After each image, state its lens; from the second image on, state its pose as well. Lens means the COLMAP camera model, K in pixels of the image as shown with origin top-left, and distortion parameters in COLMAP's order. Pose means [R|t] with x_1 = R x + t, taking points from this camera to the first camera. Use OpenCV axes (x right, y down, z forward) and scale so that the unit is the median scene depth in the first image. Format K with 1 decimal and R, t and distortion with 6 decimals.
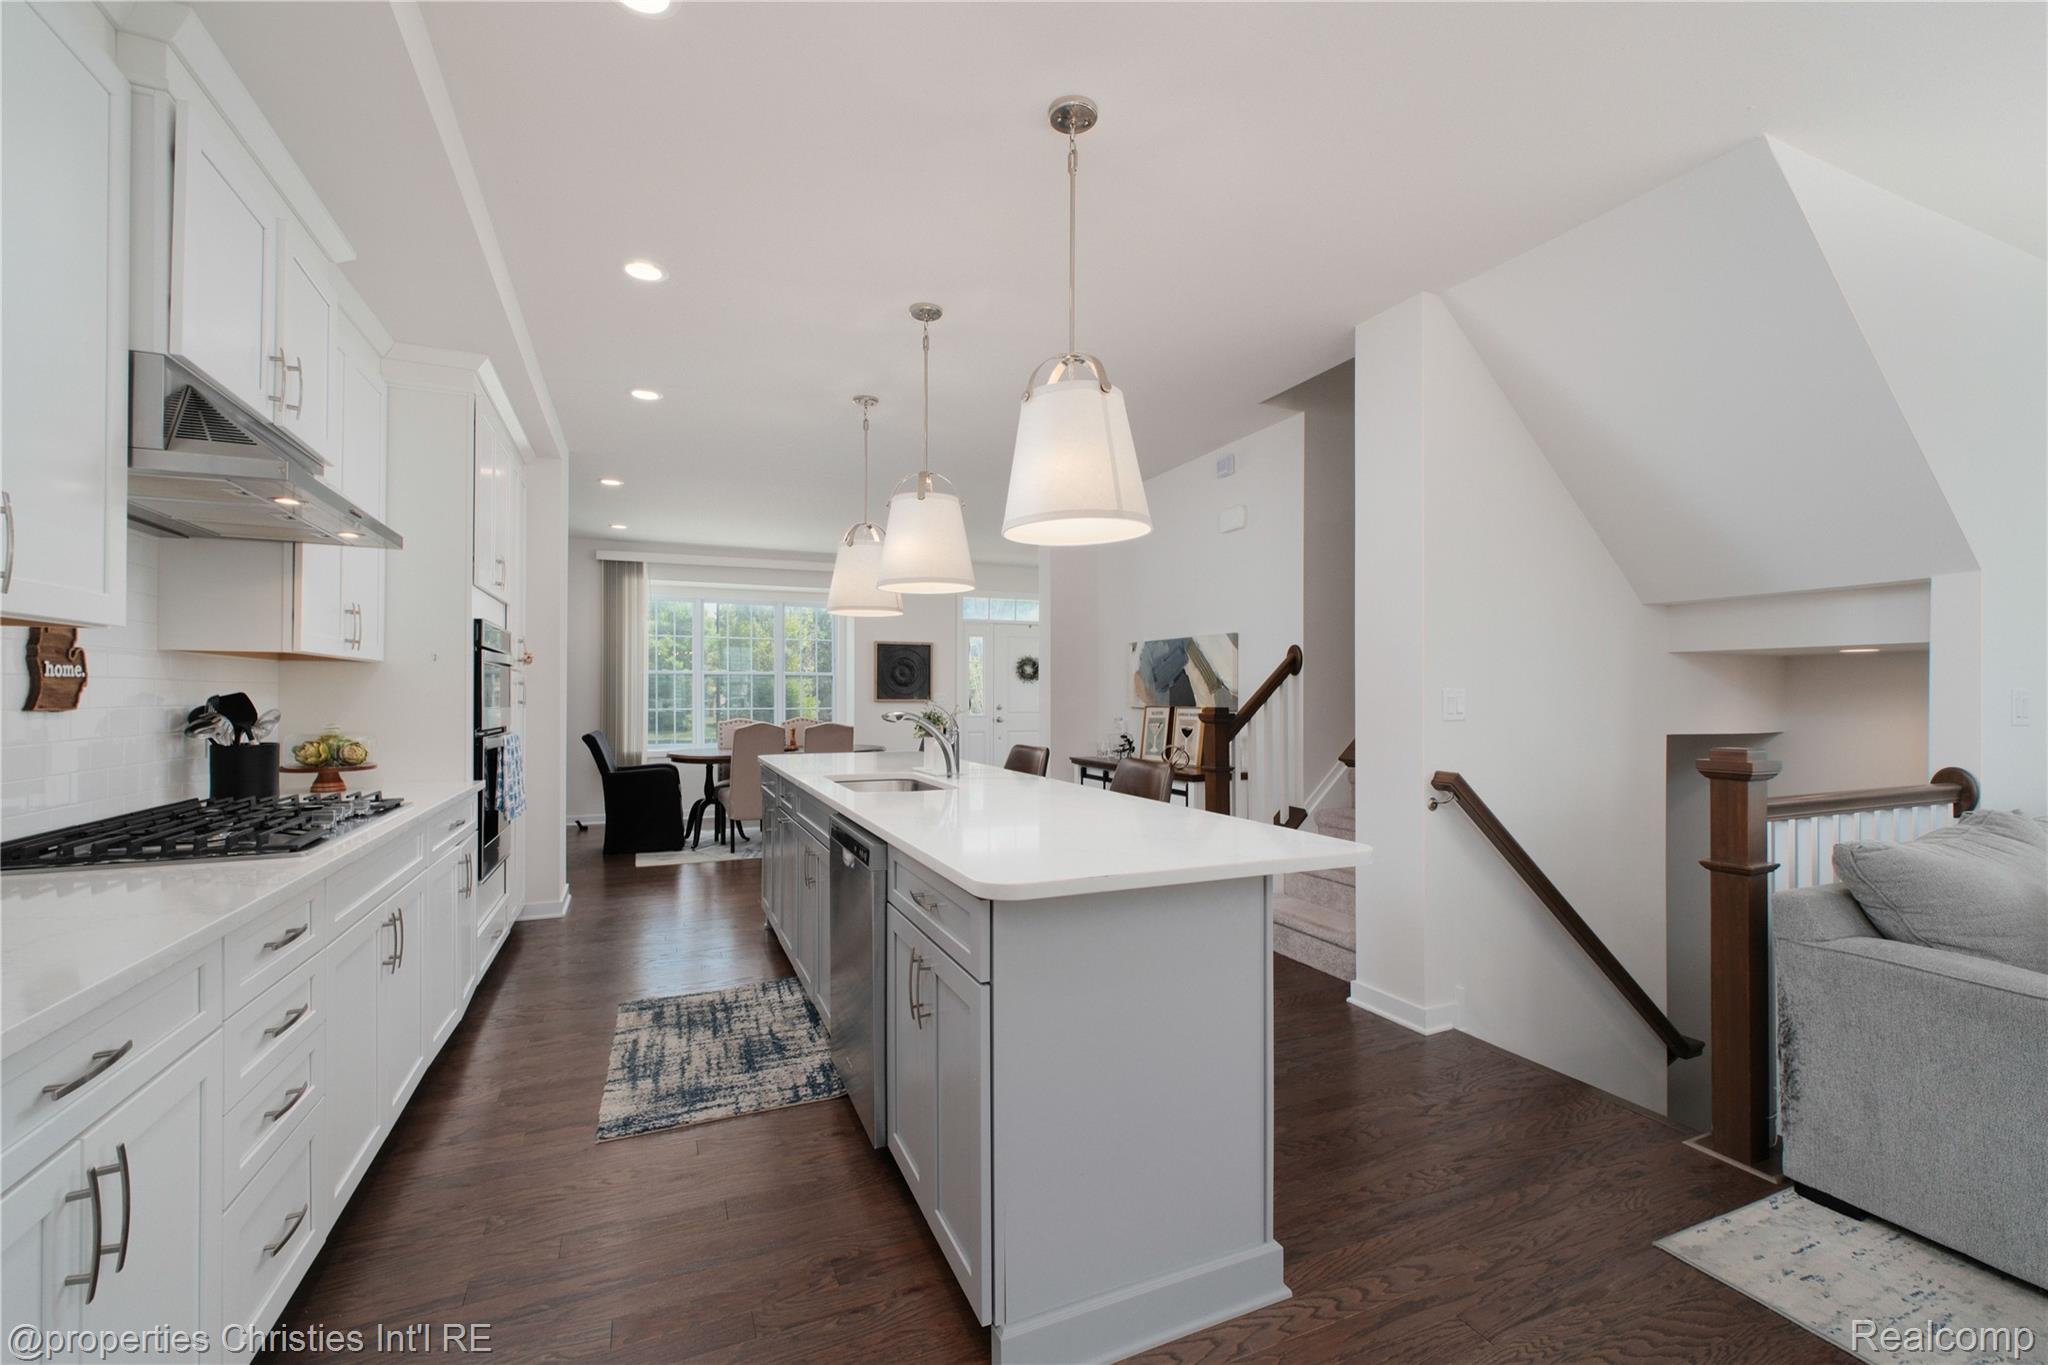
lens RADIAL K [[863.1, 0, 1024.0], [0, 863.1, 682.5], [0, 0, 1]] dist [0.001552, 0.000124]
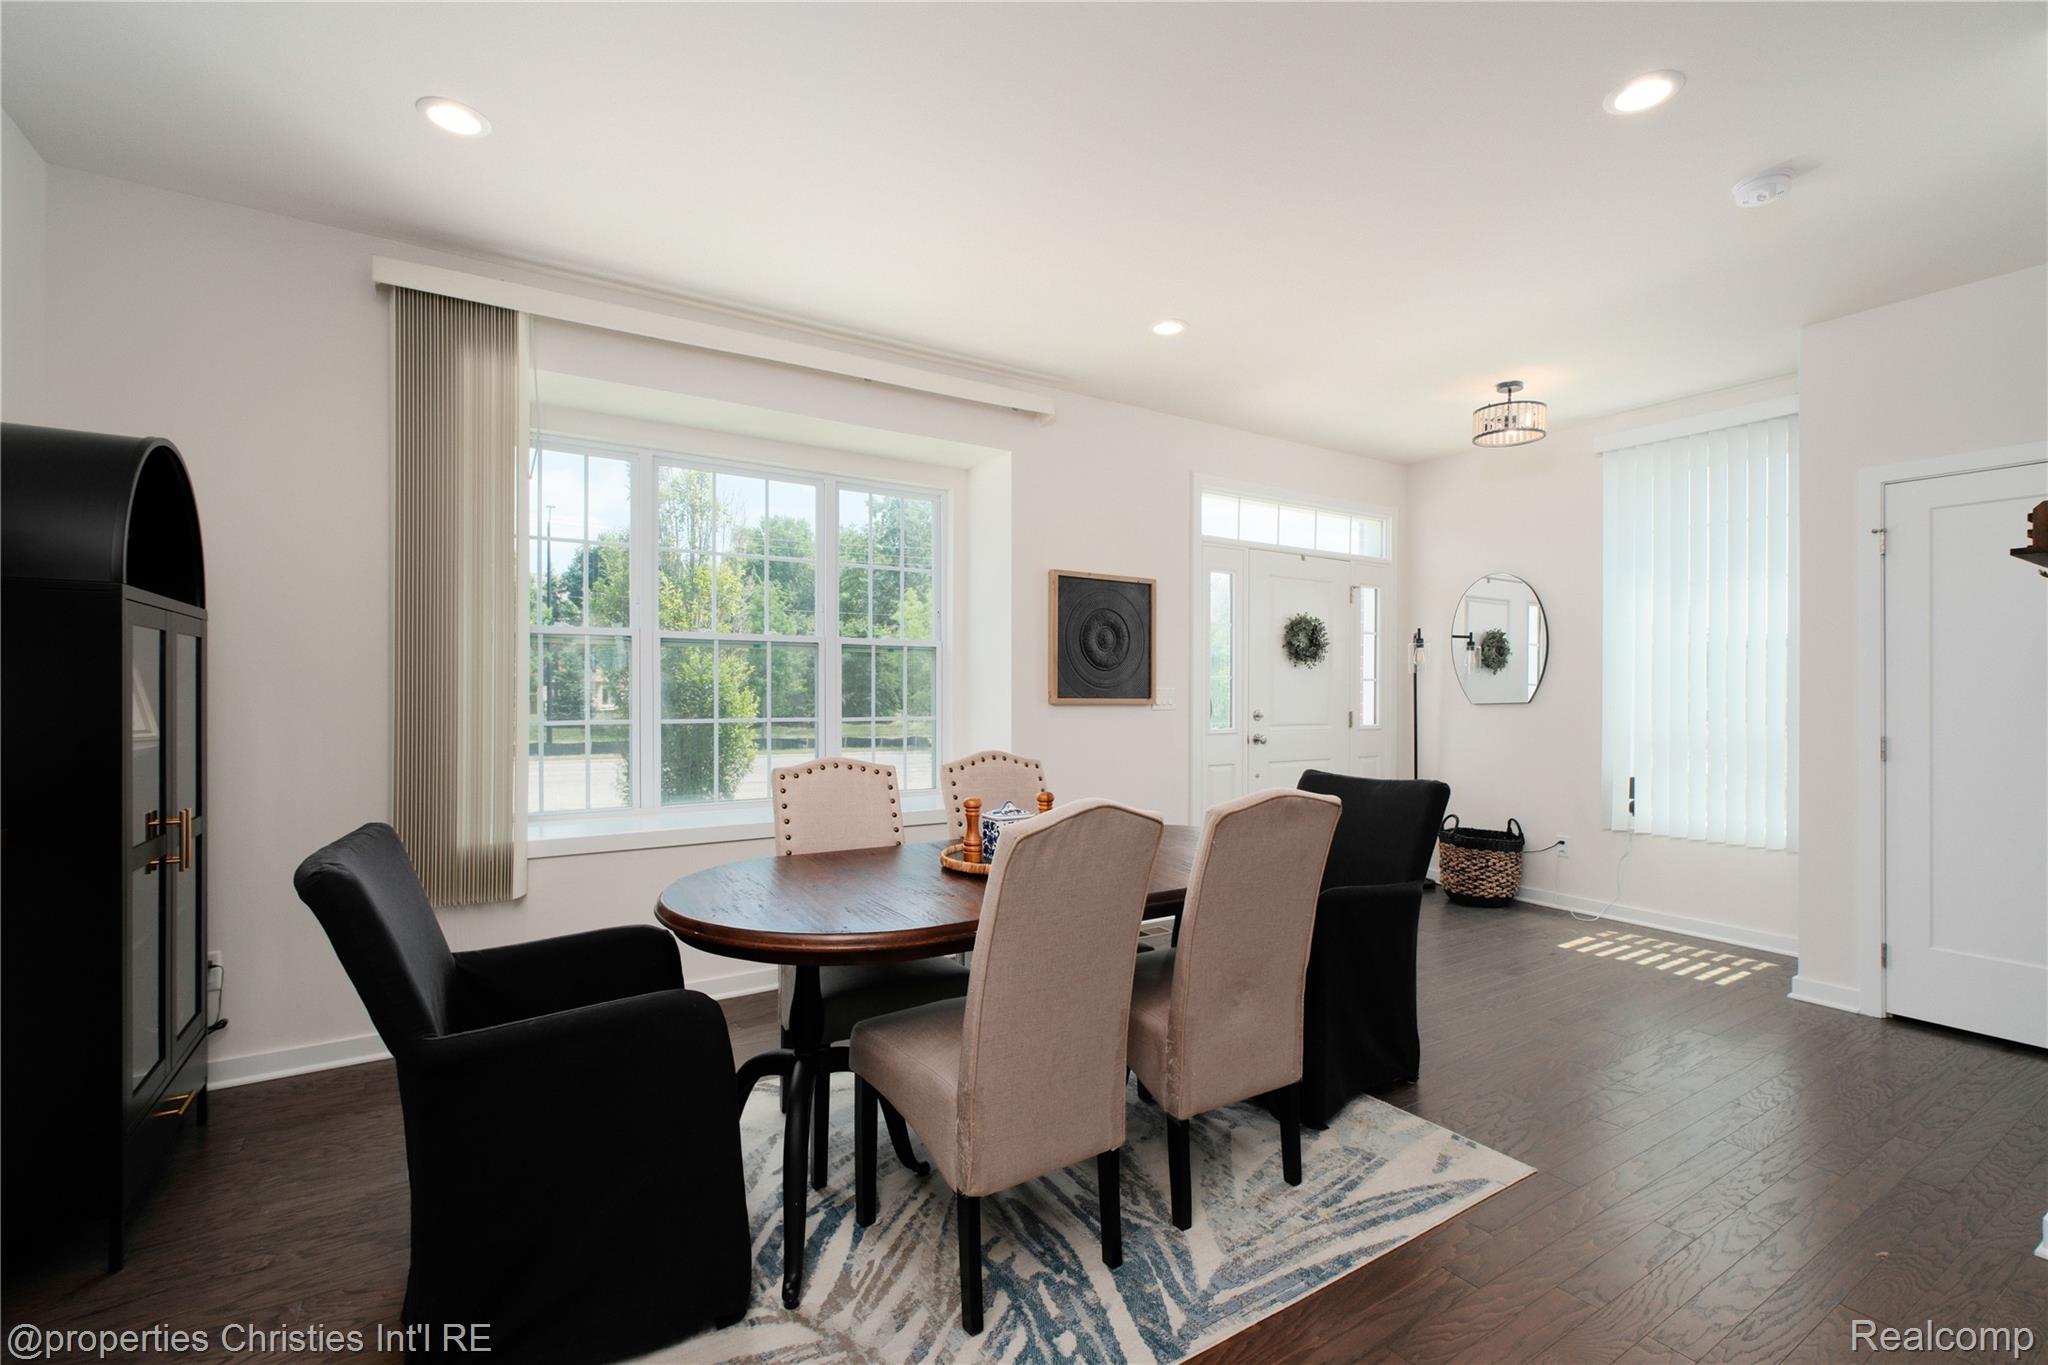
lens RADIAL K [[899.5, 0, 1024.0], [0, 899.5, 682.5], [0, 0, 1]] dist [0.016136, 0.000021]
pose [[0.988785, 0.009818, 0.149023, -0.336677], [-0.011698, 0.999863, 0.011746, 0.007651], [-0.148887, -0.013358, 0.988764, 0.695859]]
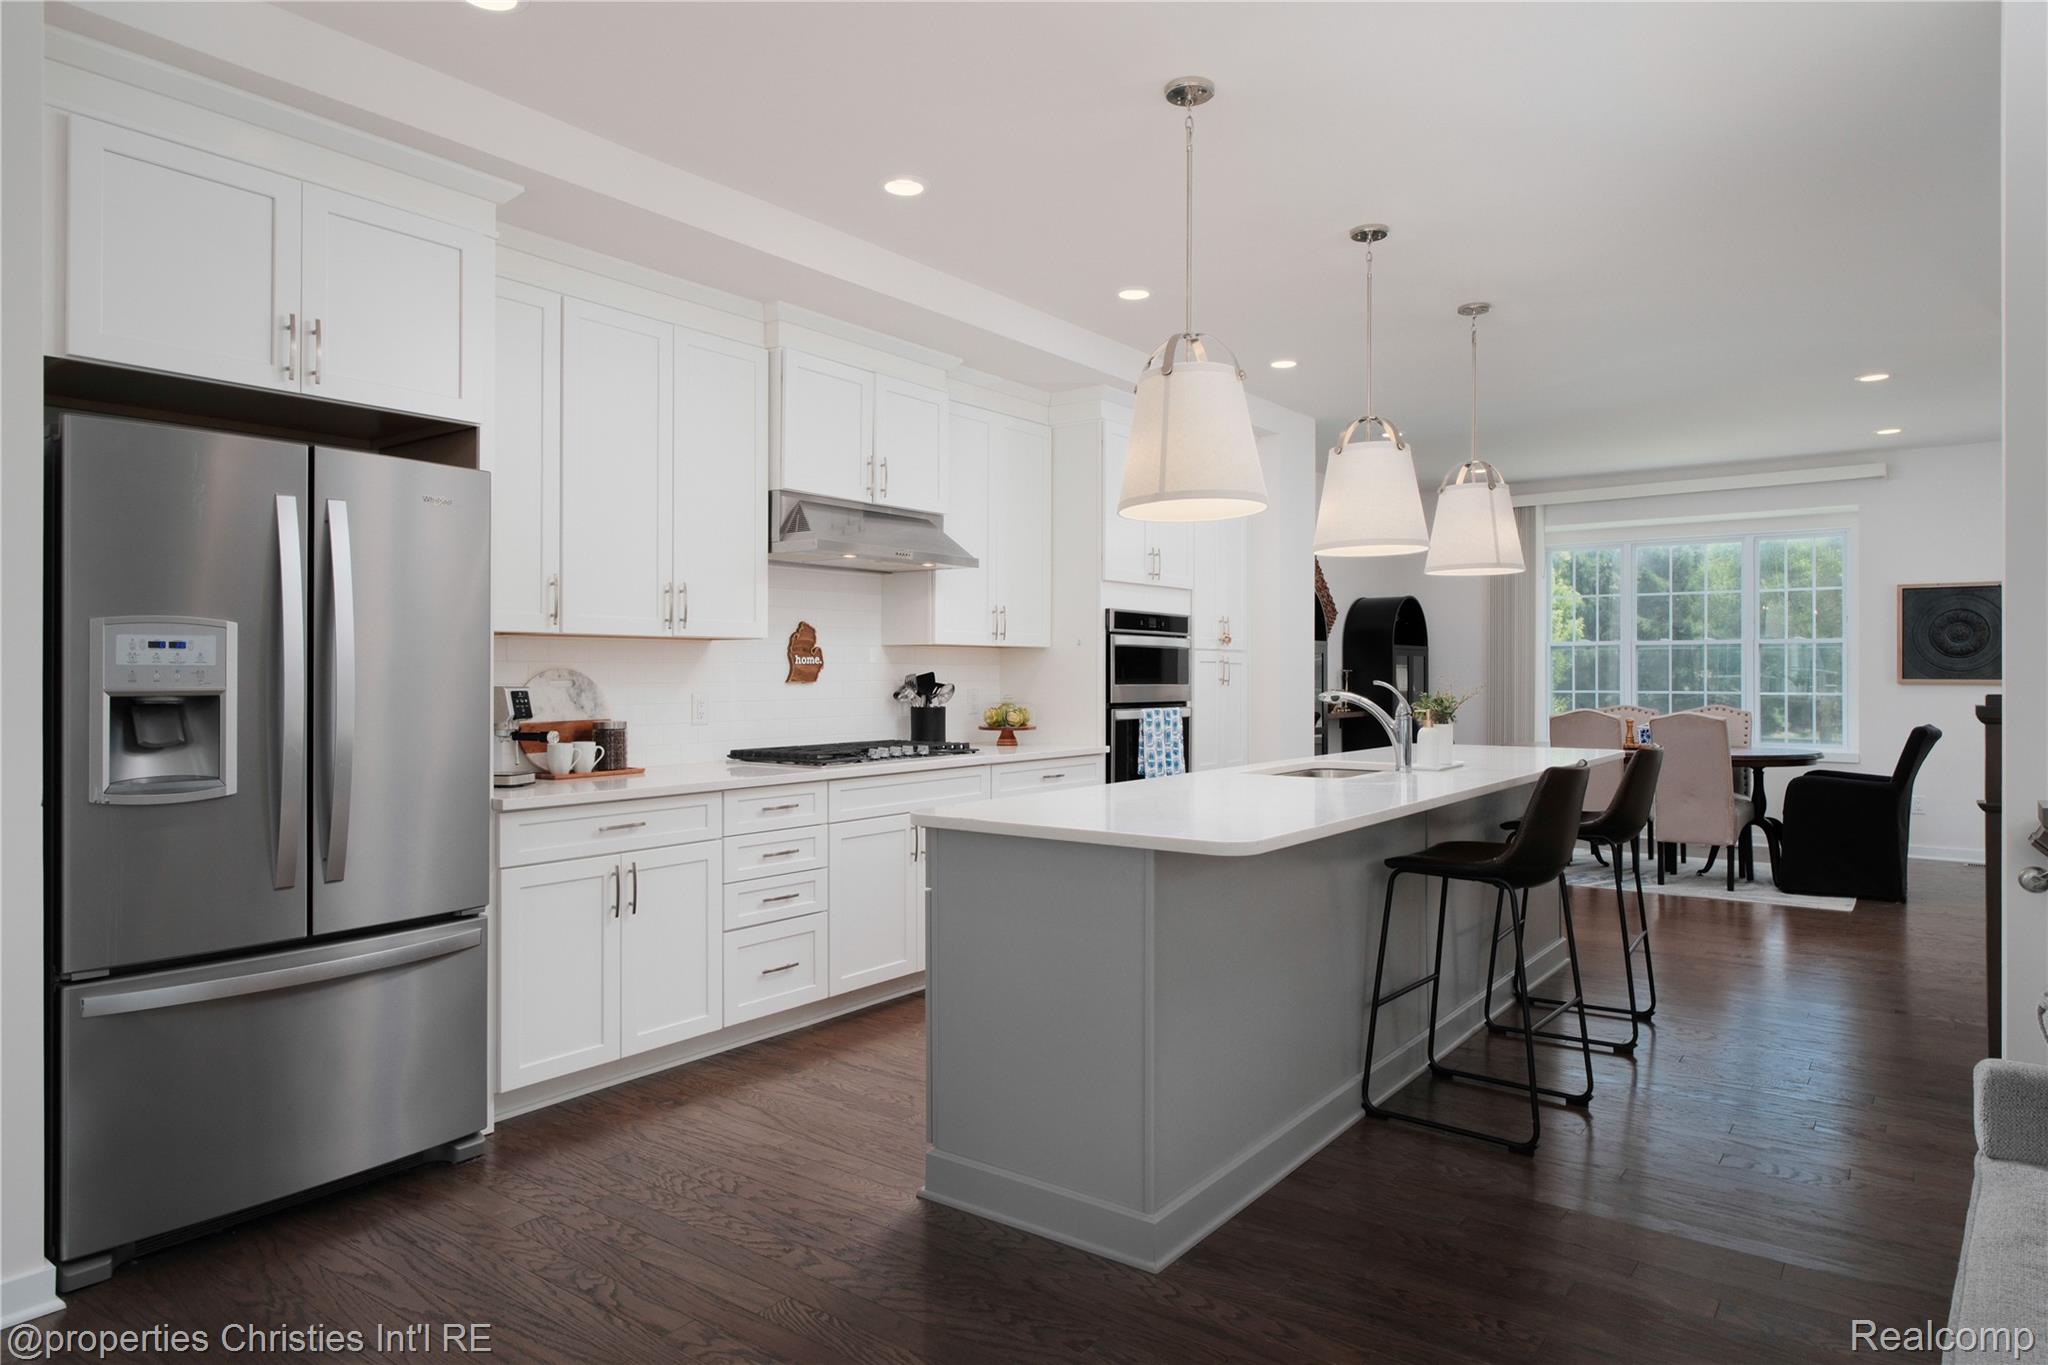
lens RADIAL K [[1220.7, 0, 1024.0], [0, 1220.7, 682.5], [0, 0, 1]] dist [-0.008168, -0.001265]
pose [[0.487083, 0.008537, -0.873314, 0.361175], [0.013142, 0.999767, 0.017103, -0.001351], [0.873257, -0.019808, 0.486858, 0.041838]]
